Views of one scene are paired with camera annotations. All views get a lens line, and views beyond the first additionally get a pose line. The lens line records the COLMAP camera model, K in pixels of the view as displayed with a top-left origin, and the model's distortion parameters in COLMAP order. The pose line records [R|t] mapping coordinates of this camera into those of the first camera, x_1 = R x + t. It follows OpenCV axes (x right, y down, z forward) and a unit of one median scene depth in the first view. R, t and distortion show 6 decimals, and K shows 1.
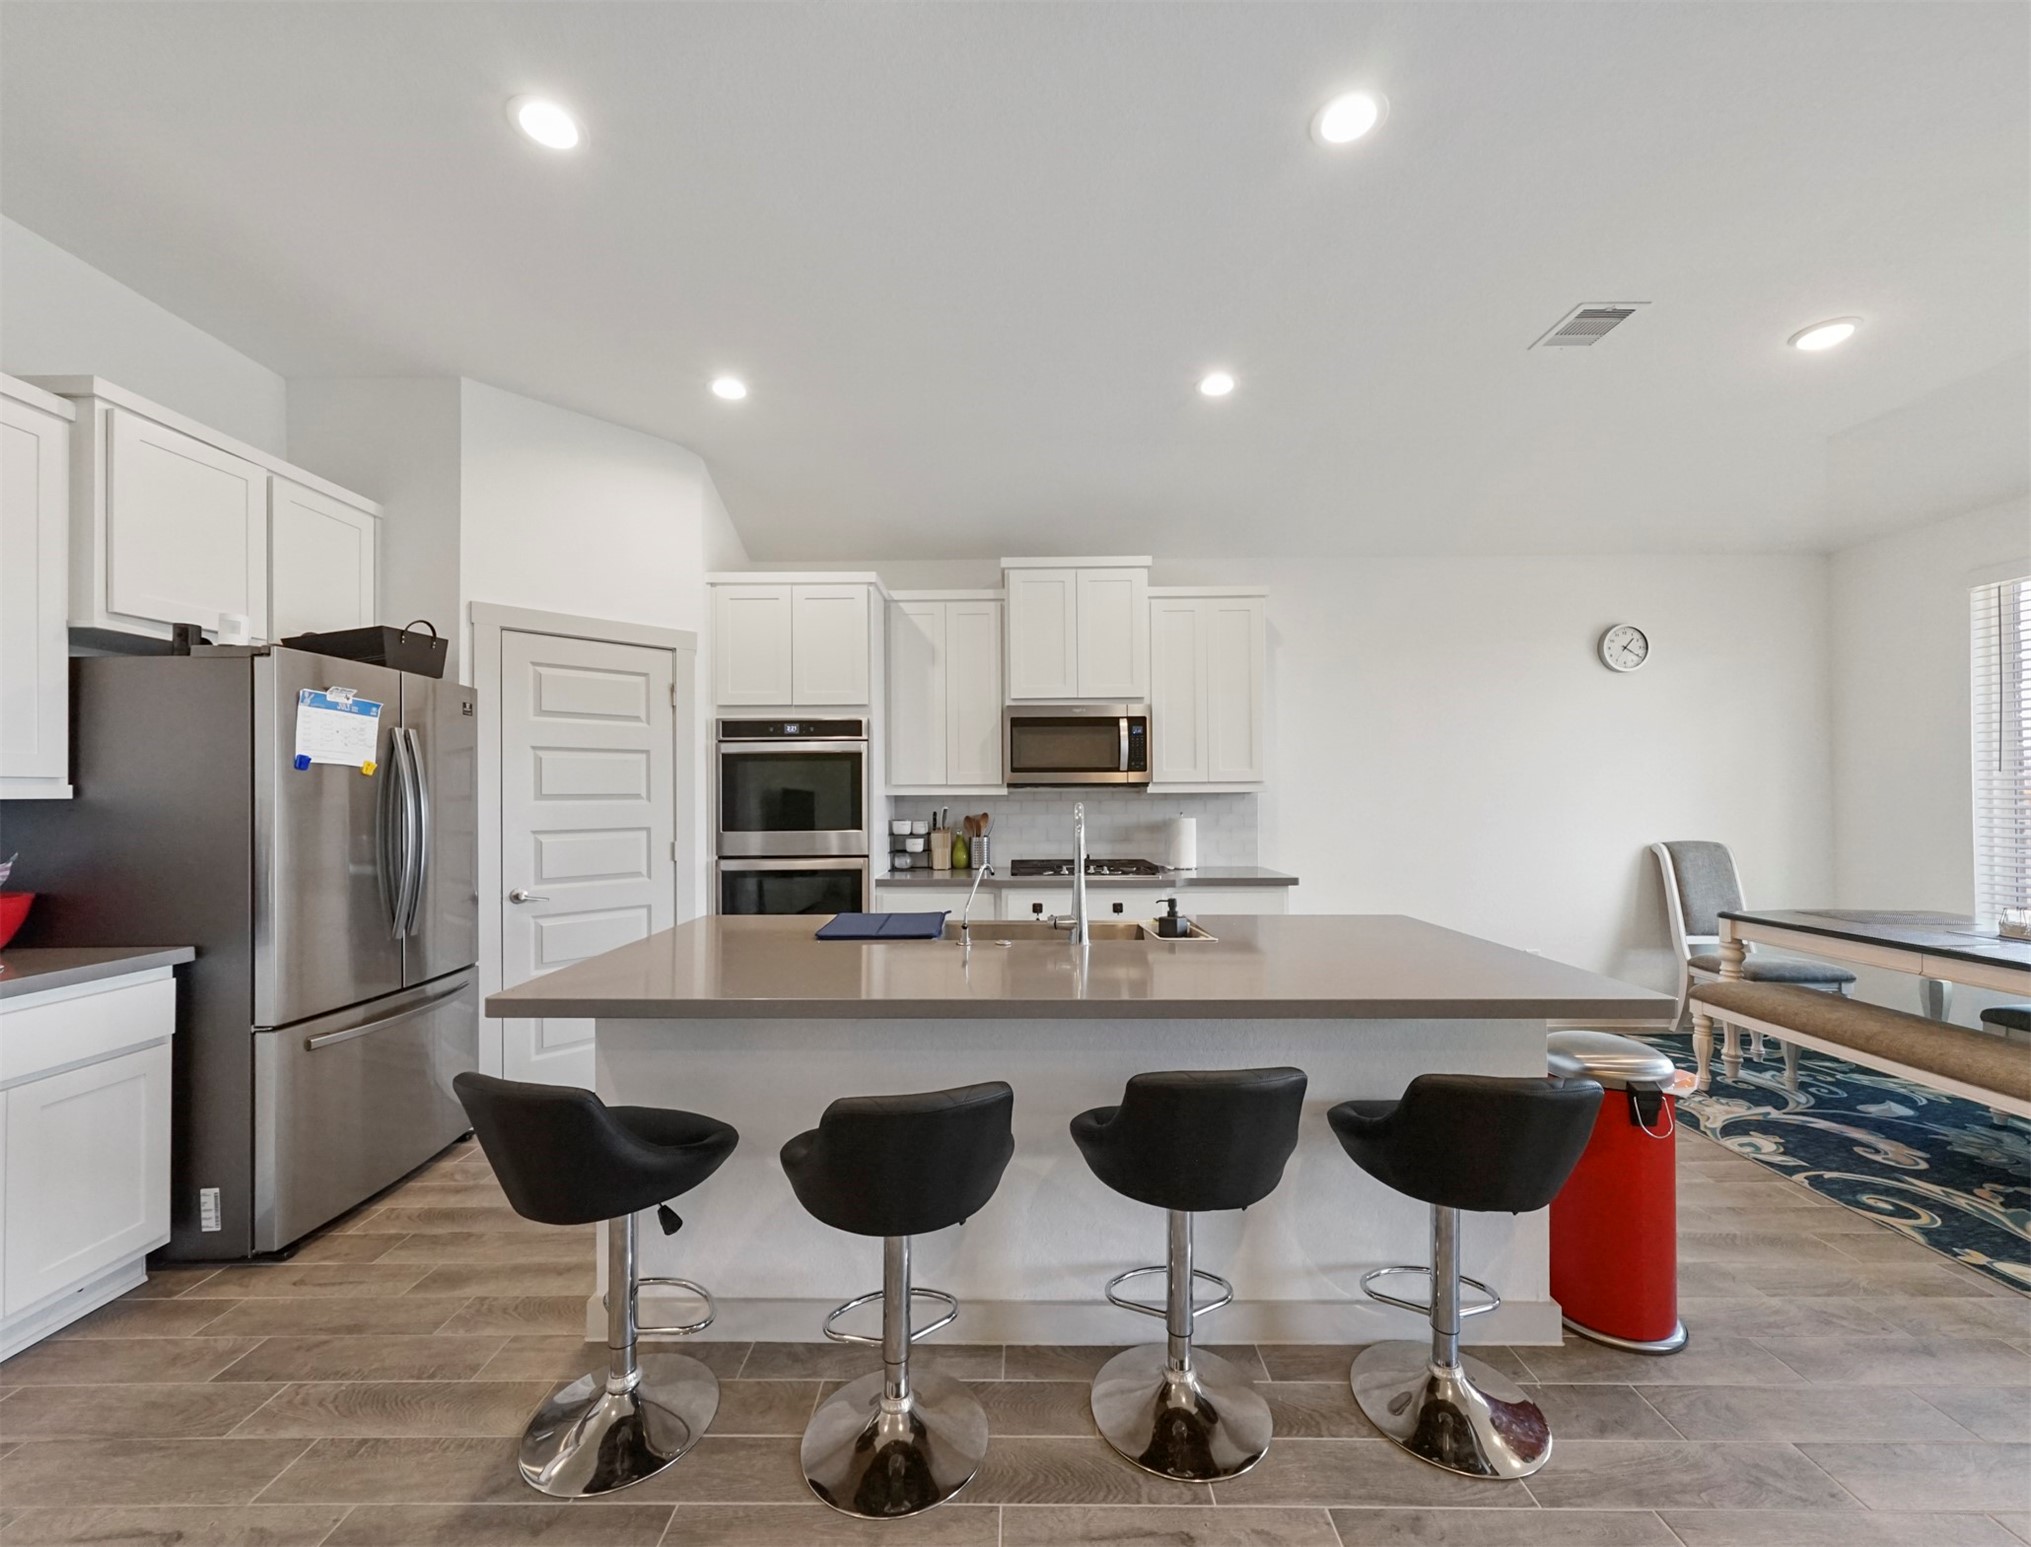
lens RADIAL K [[796.5, 0, 1017.5], [0, 796.5, 786.4], [0, 0, 1]] dist [0.000138, -0.000098]
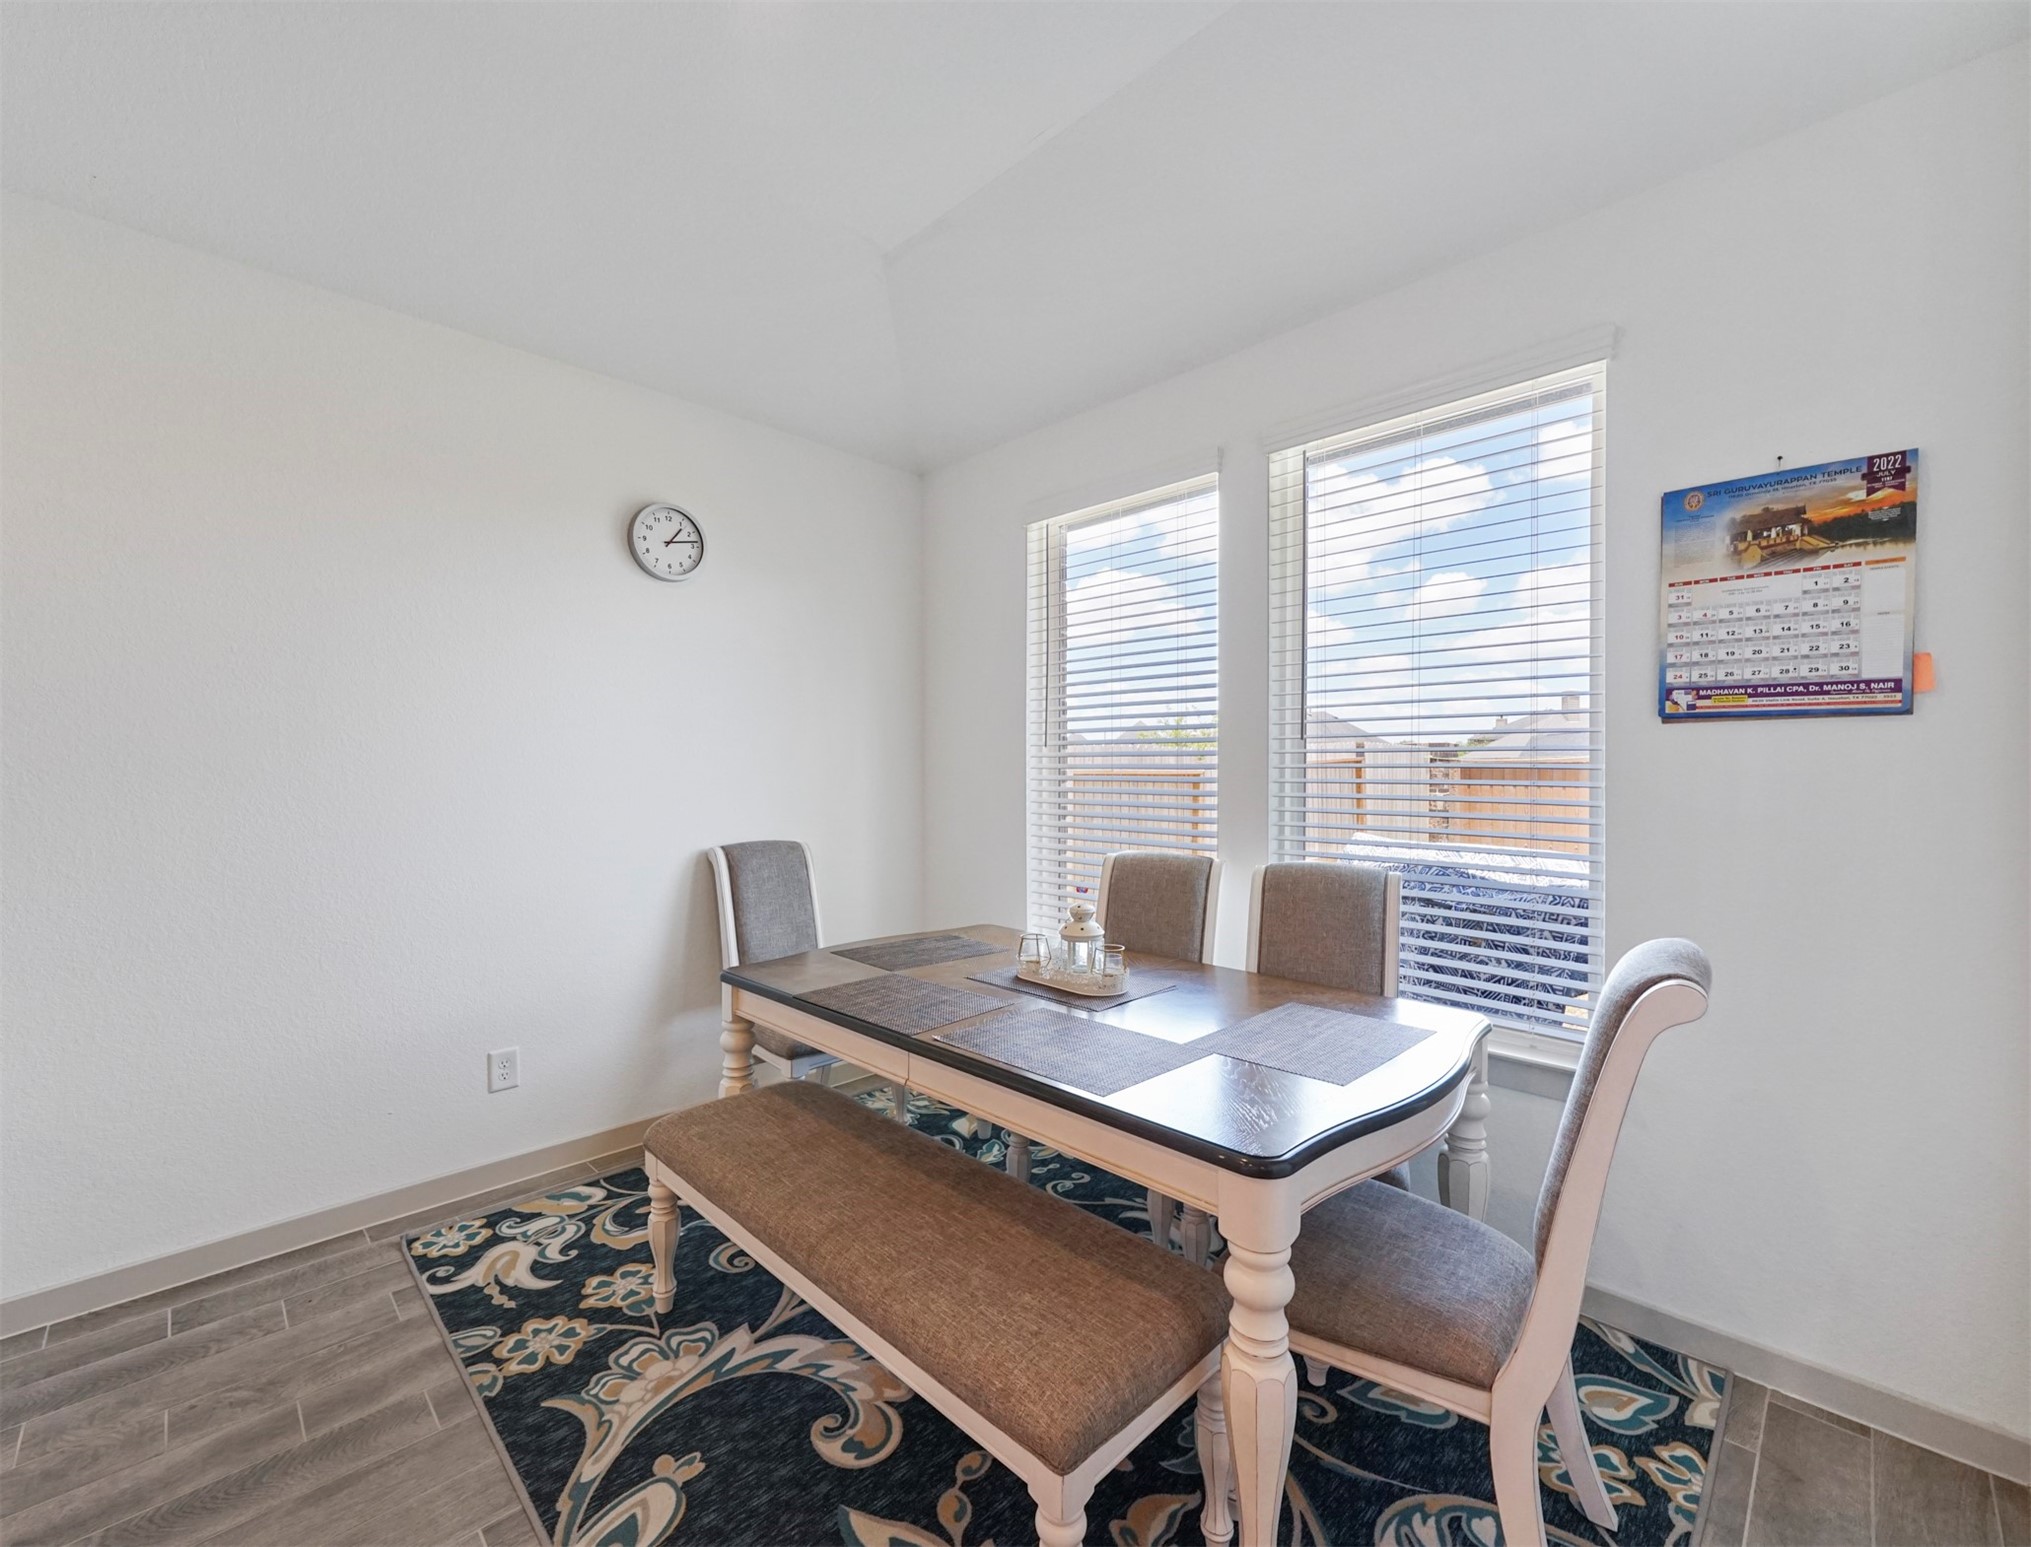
lens RADIAL K [[840.0, 0, 1015.5], [0, 840.0, 773.5], [0, 0, 1]] dist [0.000211, -0.000040]
pose [[0.710351, 0.003064, 0.703841, 0.561048], [-0.011047, 0.999916, 0.006796, 0.003312], [-0.703761, -0.012603, 0.710325, 0.379844]]
